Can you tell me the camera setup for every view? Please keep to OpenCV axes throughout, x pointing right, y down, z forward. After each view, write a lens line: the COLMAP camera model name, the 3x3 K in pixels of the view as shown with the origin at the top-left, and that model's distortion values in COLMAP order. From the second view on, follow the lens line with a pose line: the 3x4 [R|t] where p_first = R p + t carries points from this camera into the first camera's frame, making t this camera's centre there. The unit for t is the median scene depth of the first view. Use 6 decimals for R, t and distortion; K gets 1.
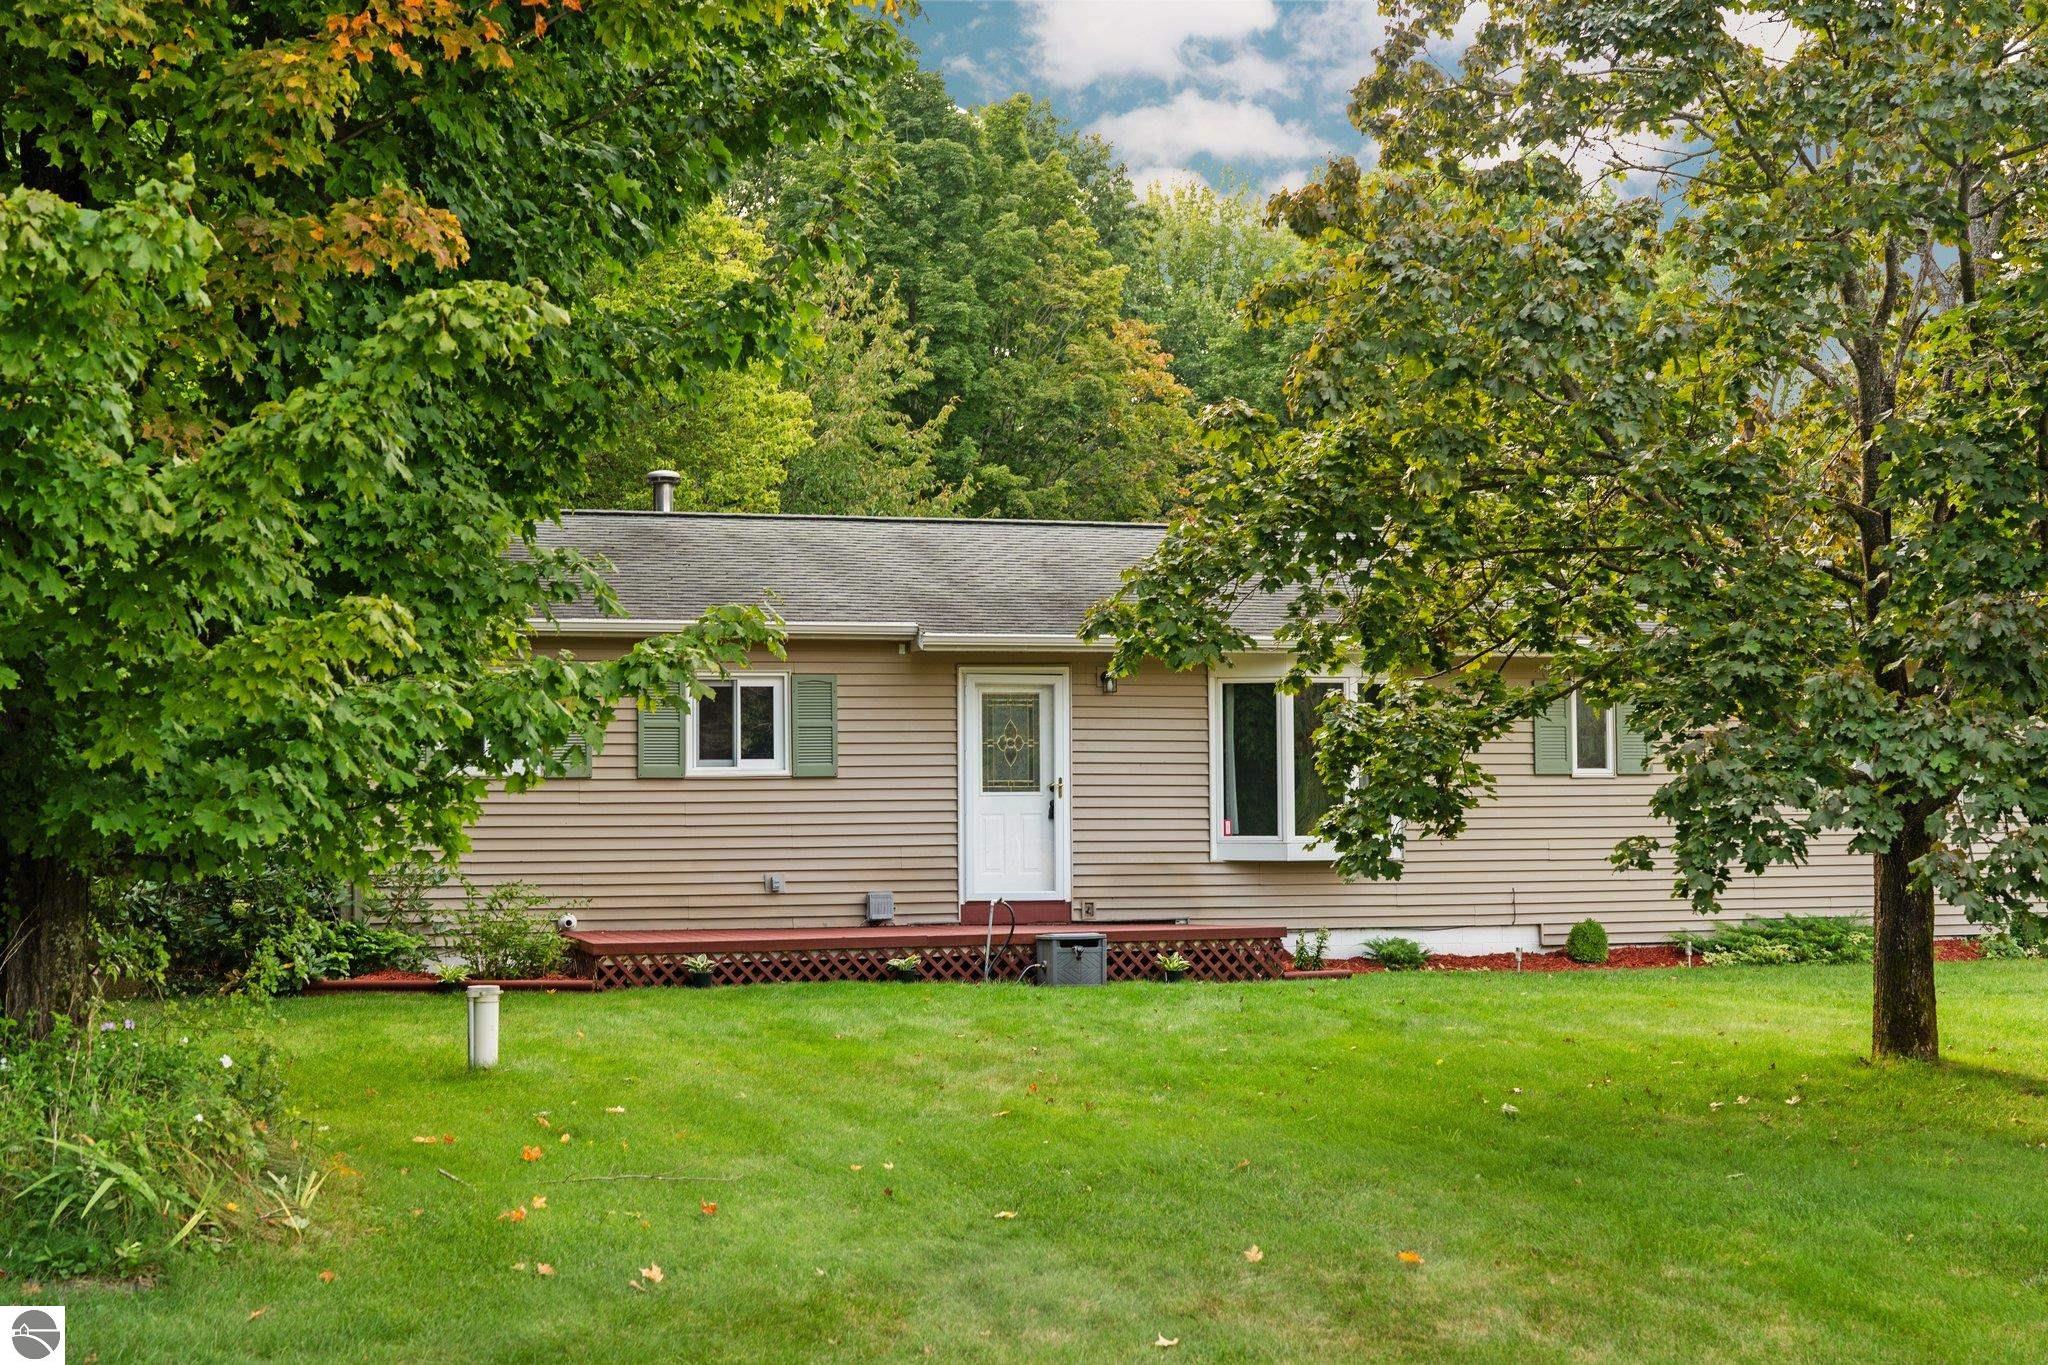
lens RADIAL K [[2947.9, 0, 1023.6], [0, 2947.9, 682.7], [0, 0, 1]] dist [-0.041045, 0.000000]
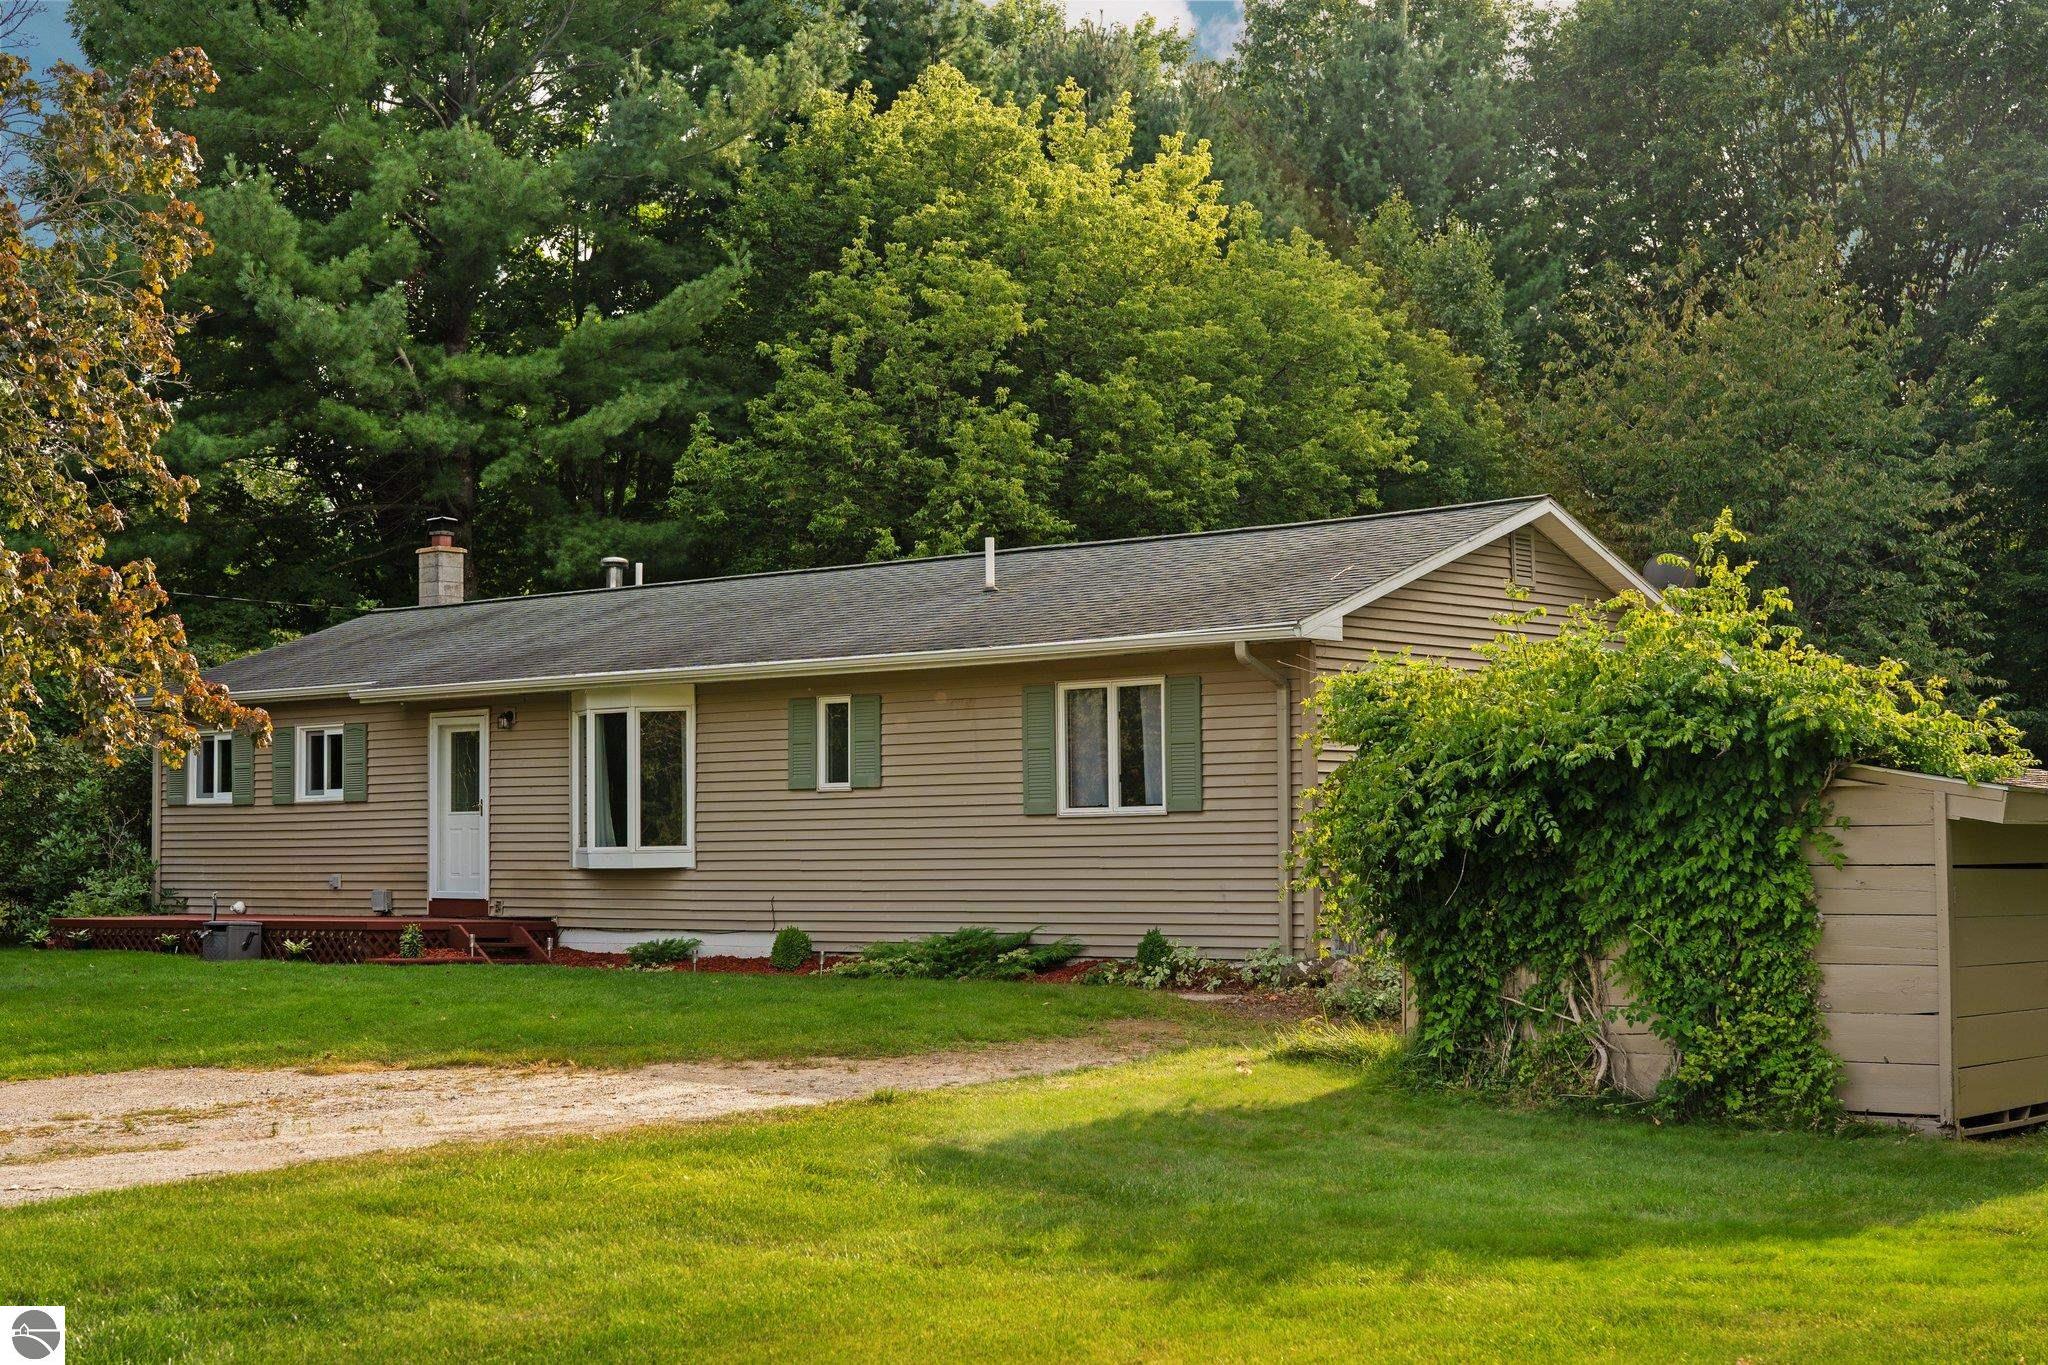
lens RADIAL K [[2947.9, 0, 1023.5], [0, 2947.9, 682.7], [0, 0, 1]] dist [-0.041045, 0.000000]
pose [[0.531878, -0.044911, -0.845629, 1.176645], [0.045179, 0.998675, -0.024622, 0.024033], [0.845615, -0.025109, 0.533202, 0.536568]]
